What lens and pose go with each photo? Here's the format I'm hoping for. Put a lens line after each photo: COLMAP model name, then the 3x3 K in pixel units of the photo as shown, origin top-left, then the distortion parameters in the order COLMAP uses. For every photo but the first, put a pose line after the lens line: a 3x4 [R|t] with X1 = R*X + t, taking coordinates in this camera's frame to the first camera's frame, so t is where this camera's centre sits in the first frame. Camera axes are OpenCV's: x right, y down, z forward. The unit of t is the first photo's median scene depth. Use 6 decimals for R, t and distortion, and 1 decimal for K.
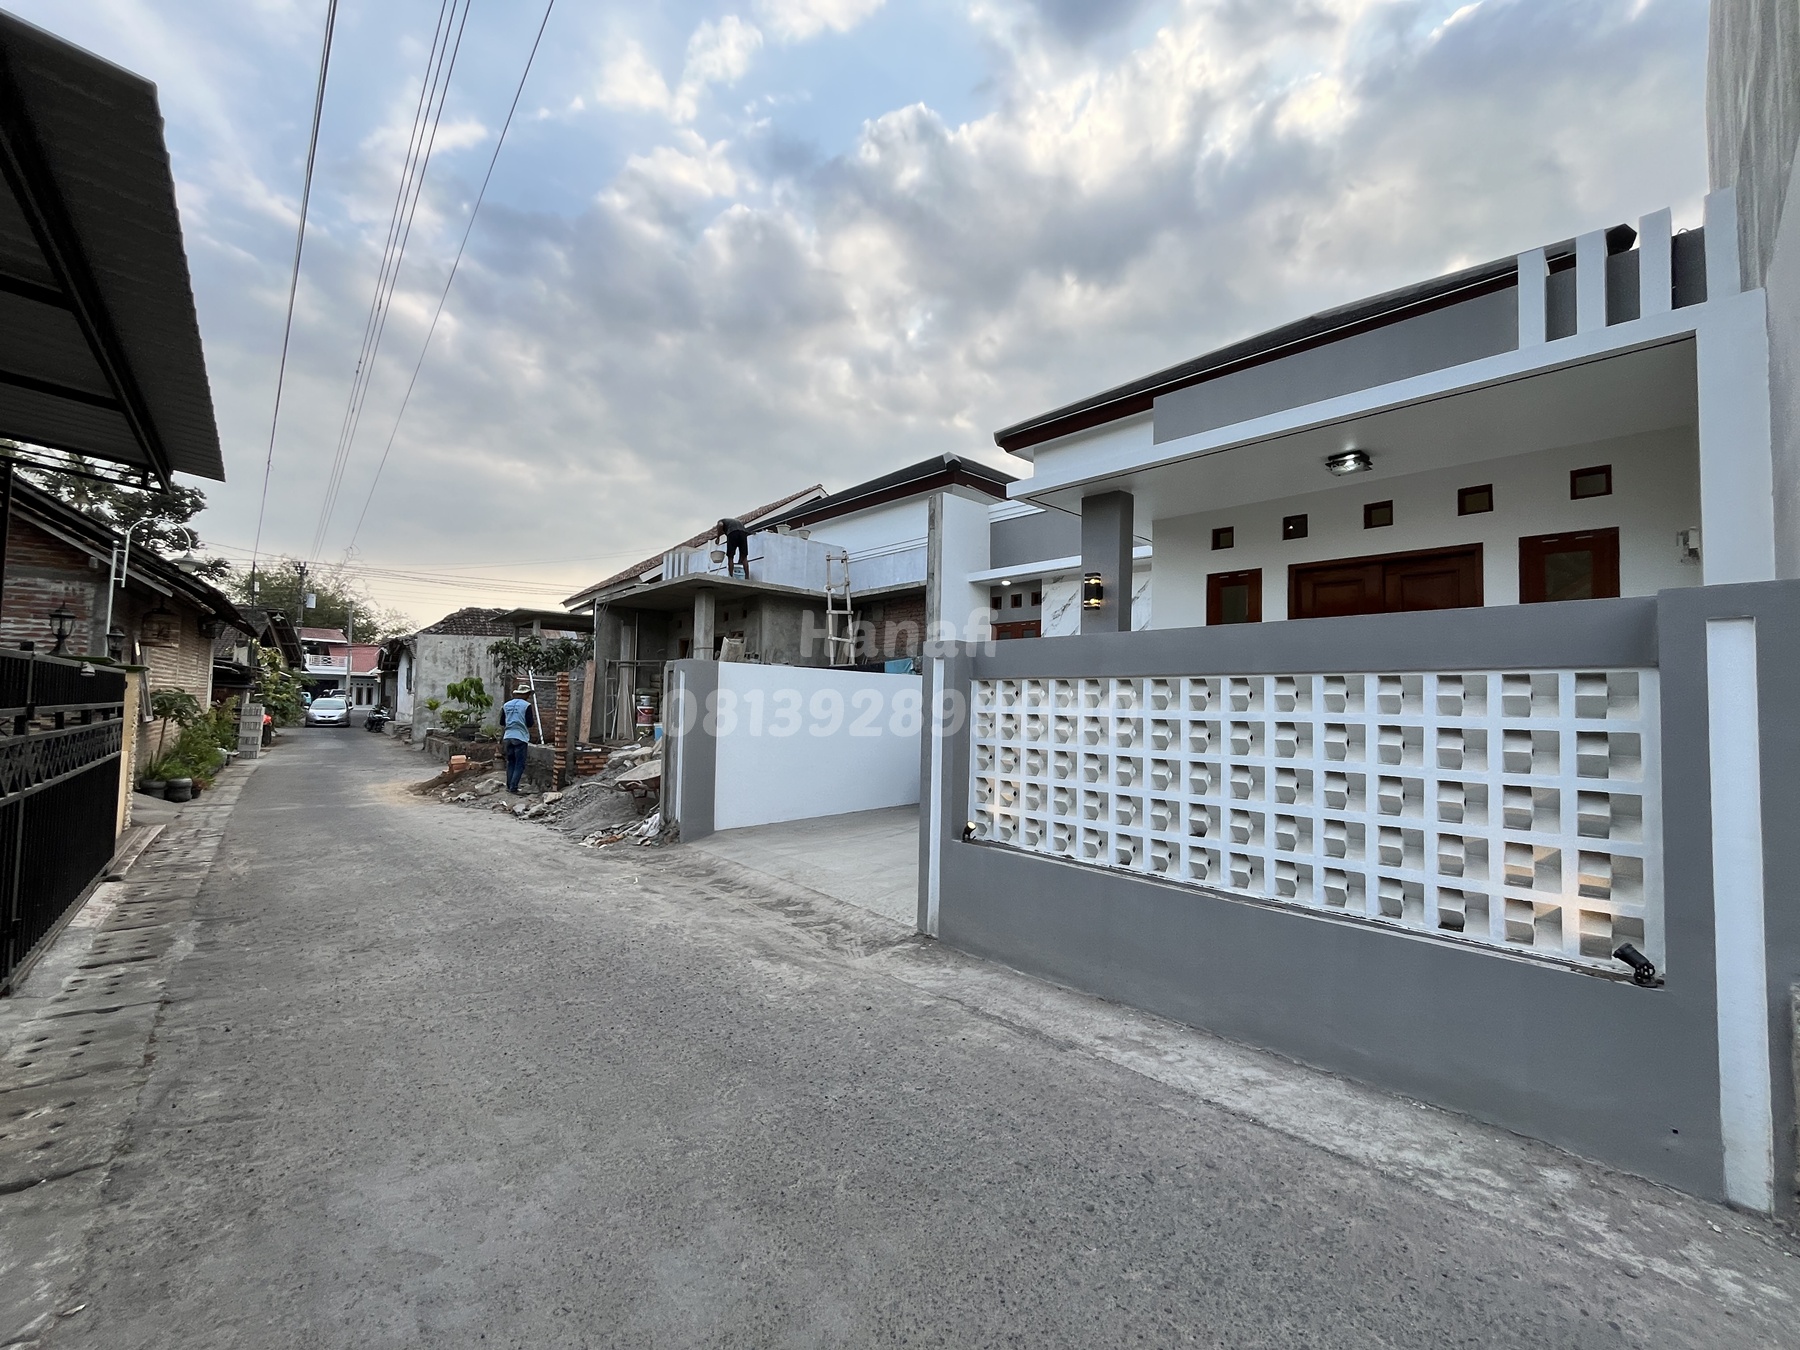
lens RADIAL K [[730.4, 0, 893.2], [0, 730.4, 675.6], [0, 0, 1]] dist [-0.002576, 0.000417]
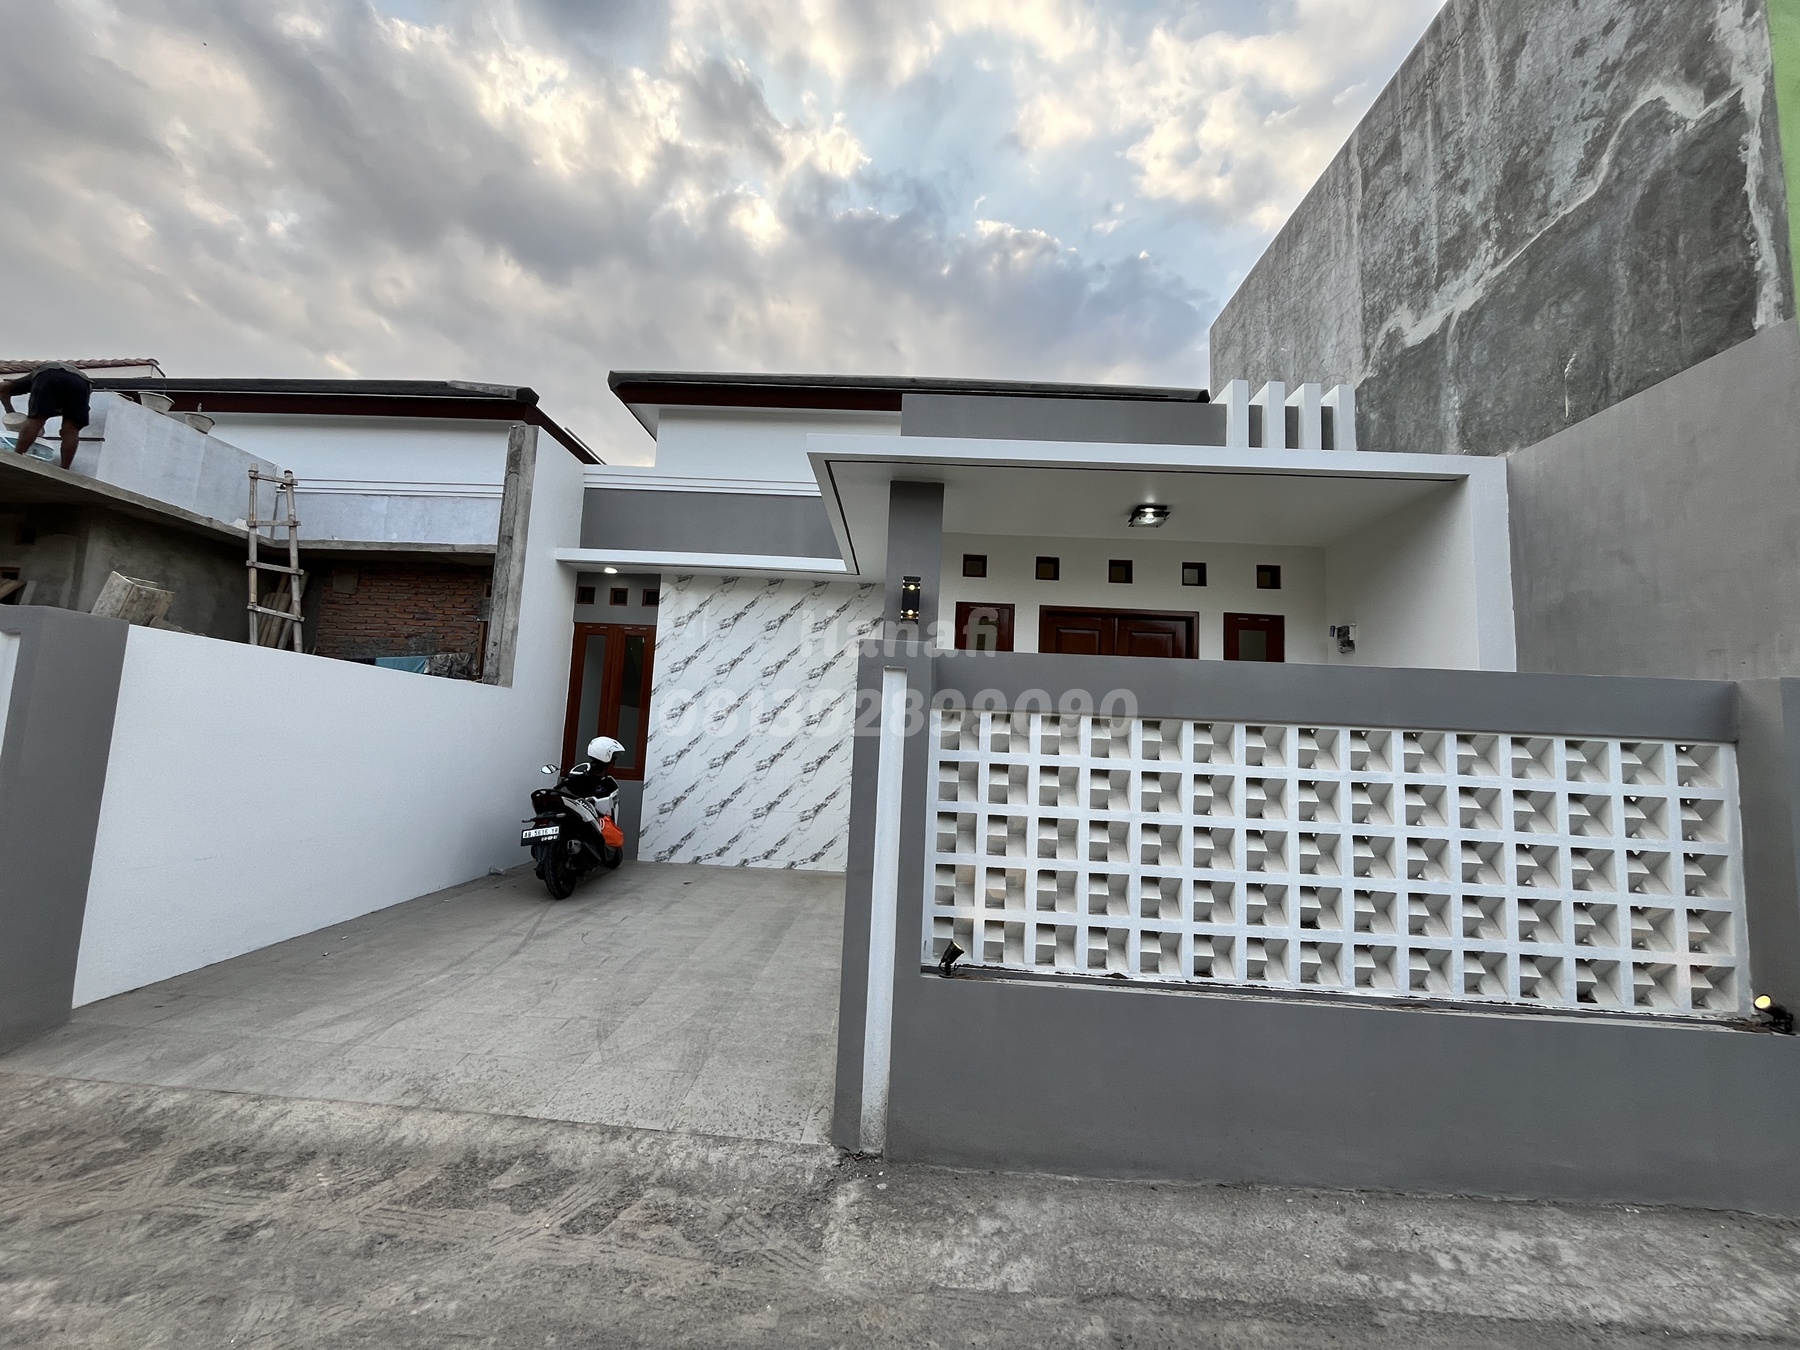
lens RADIAL K [[730.4, 0, 893.2], [0, 730.4, 675.6], [0, 0, 1]] dist [-0.002576, 0.000417]
pose [[0.702288, 0.085893, 0.706692, -0.305654], [-0.061866, 0.996303, -0.059612, 0.014405], [-0.709200, -0.001855, 0.705005, 0.484515]]
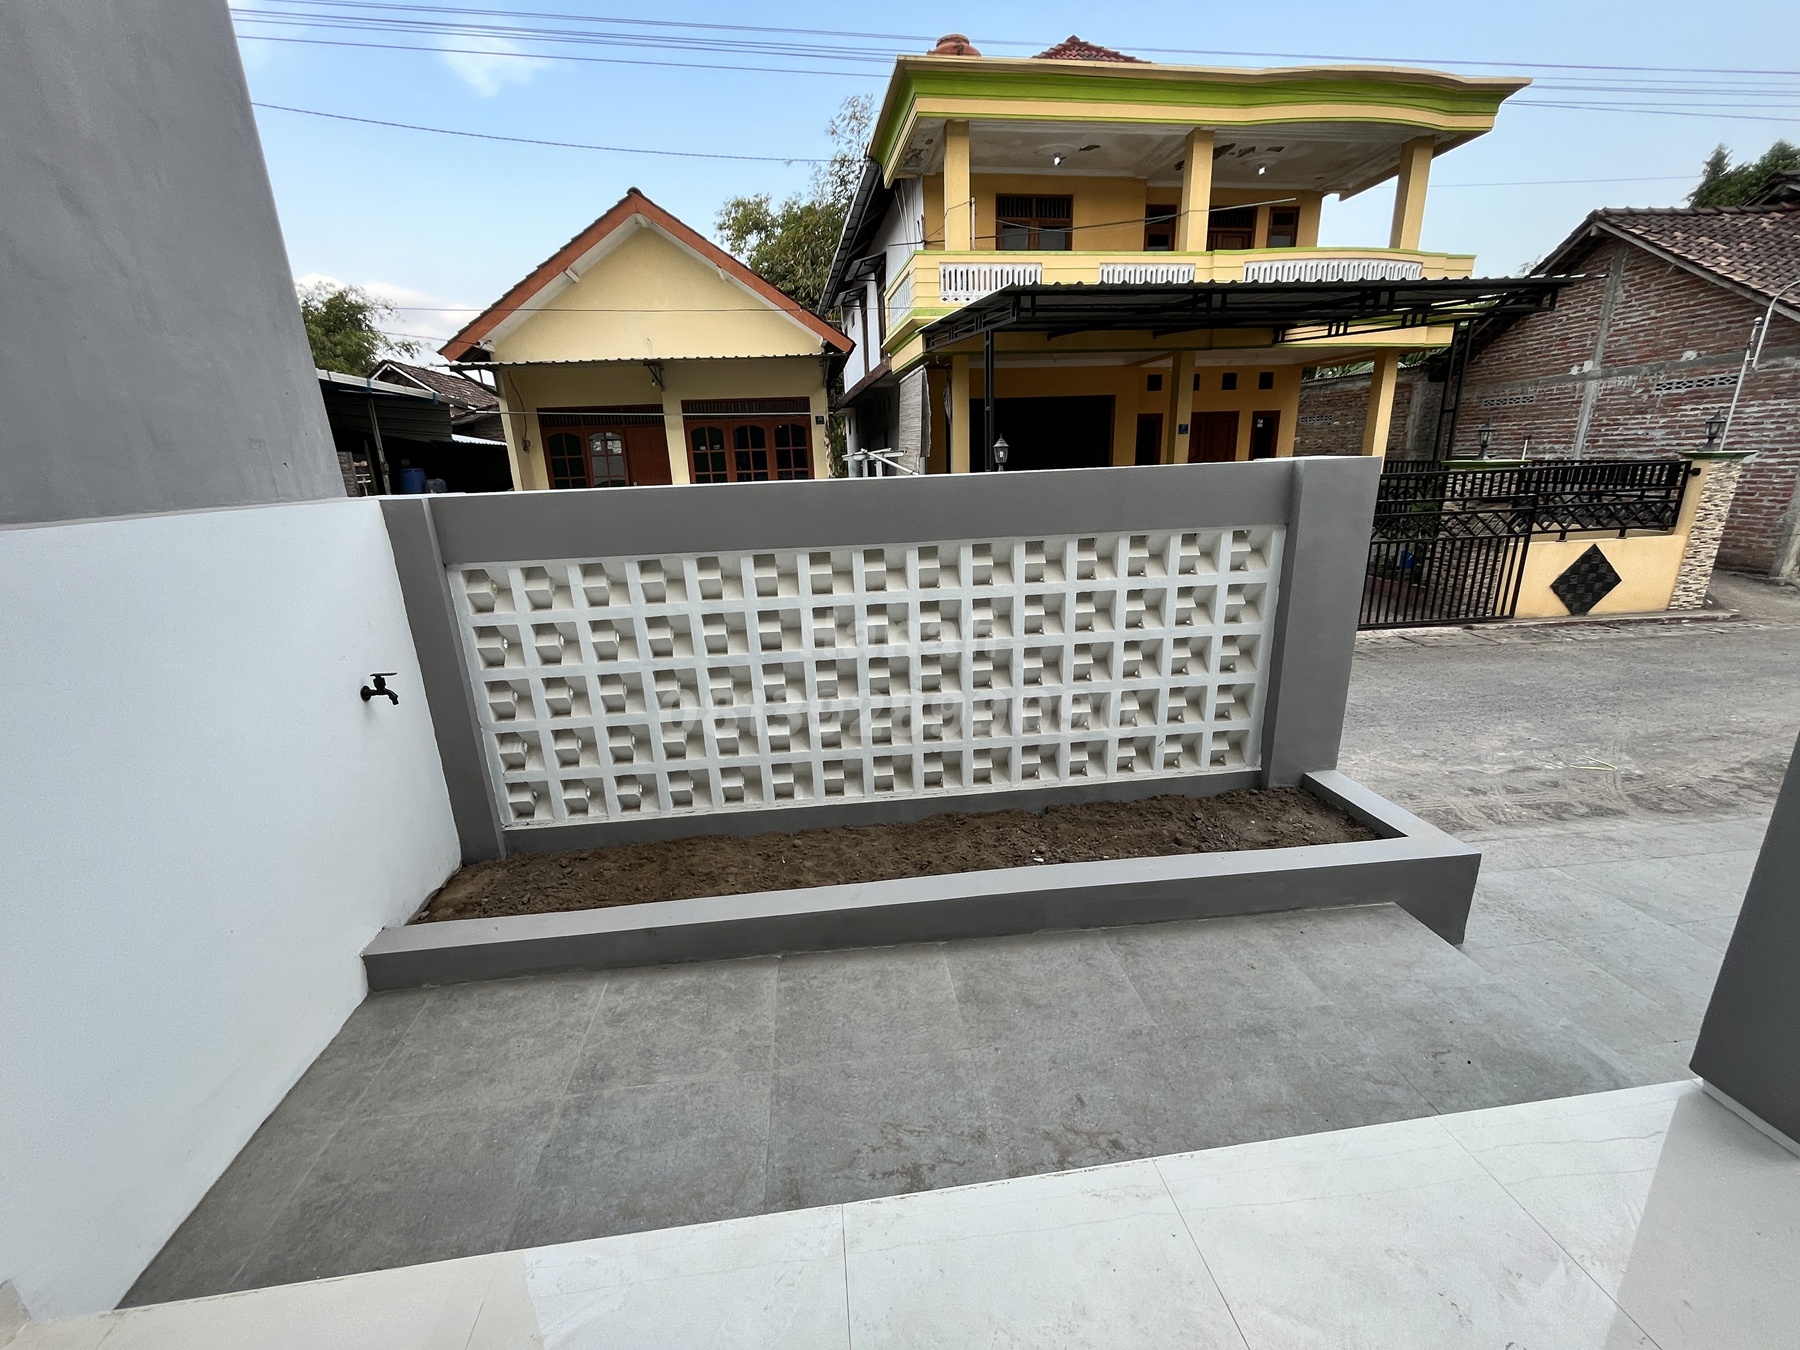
lens RADIAL K [[730.4, 0, 893.2], [0, 730.4, 675.6], [0, 0, 1]] dist [-0.002576, 0.000417]
pose [[-0.589949, 0.228795, -0.774347, 0.668923], [0.058106, 0.968557, 0.241910, -0.030743], [0.805347, 0.097721, -0.584694, 0.940579]]
